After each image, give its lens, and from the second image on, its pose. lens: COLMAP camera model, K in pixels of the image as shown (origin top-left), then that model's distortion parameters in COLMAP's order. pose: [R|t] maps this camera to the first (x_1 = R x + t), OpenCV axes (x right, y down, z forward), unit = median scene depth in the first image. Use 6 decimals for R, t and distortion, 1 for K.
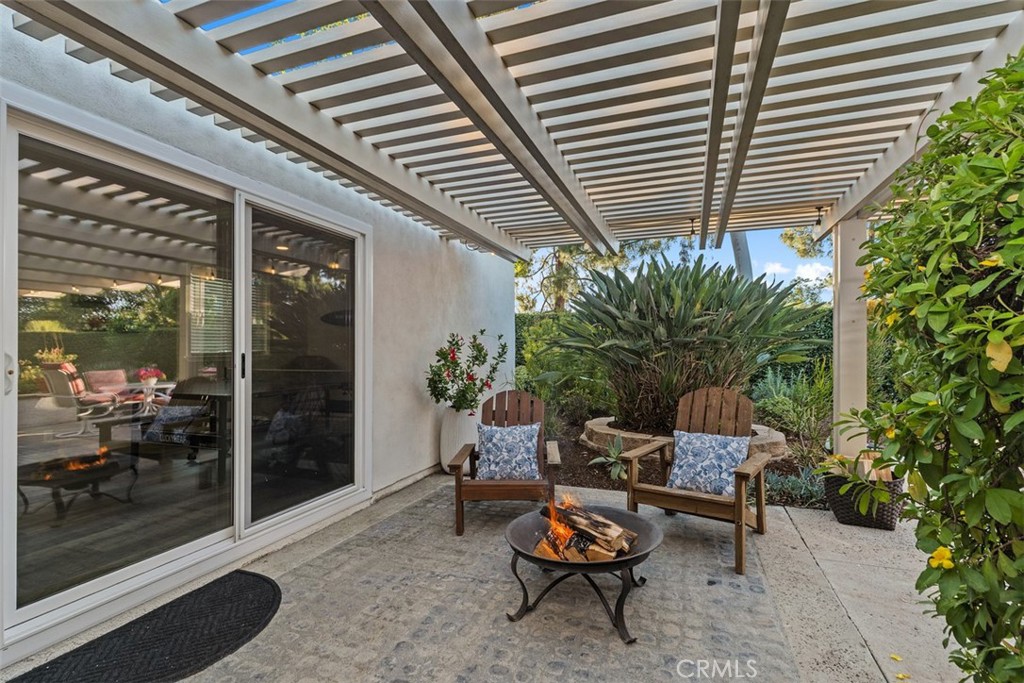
lens RADIAL K [[465.1, 0, 515.2], [0, 465.1, 345.0], [0, 0, 1]] dist [0.009666, -0.000572]
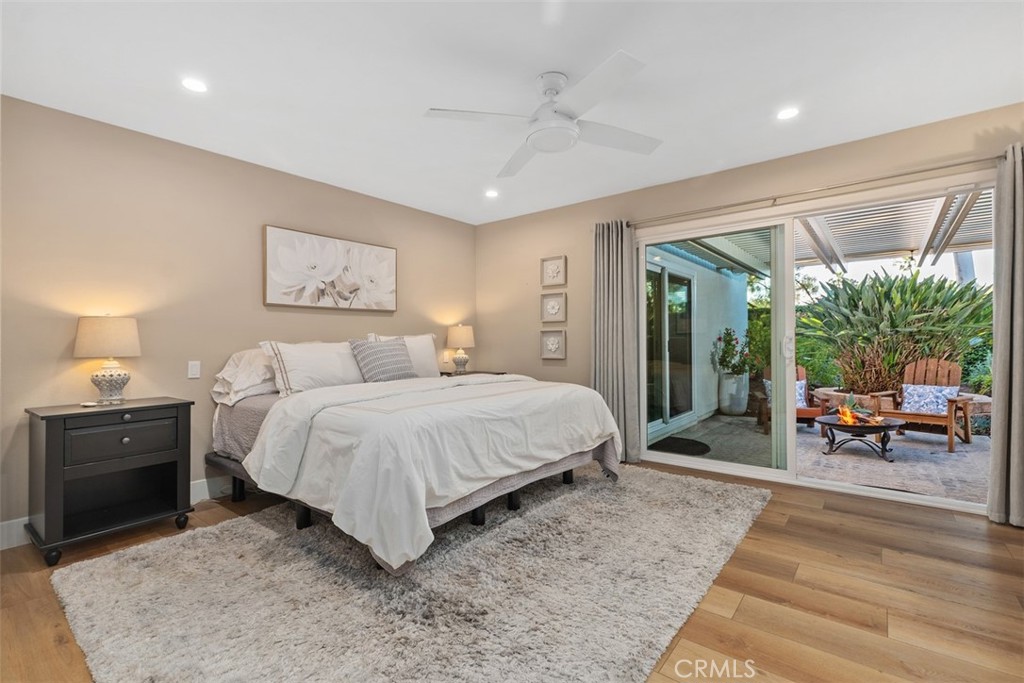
lens RADIAL K [[465.1, 0, 507.0], [0, 465.1, 337.1], [0, 0, 1]] dist [0.009666, -0.000572]
pose [[0.948411, -0.015280, -0.316674, -0.360797], [0.016062, 0.999871, -0.000141, -0.006699], [0.316636, -0.004952, 0.948534, -0.800818]]
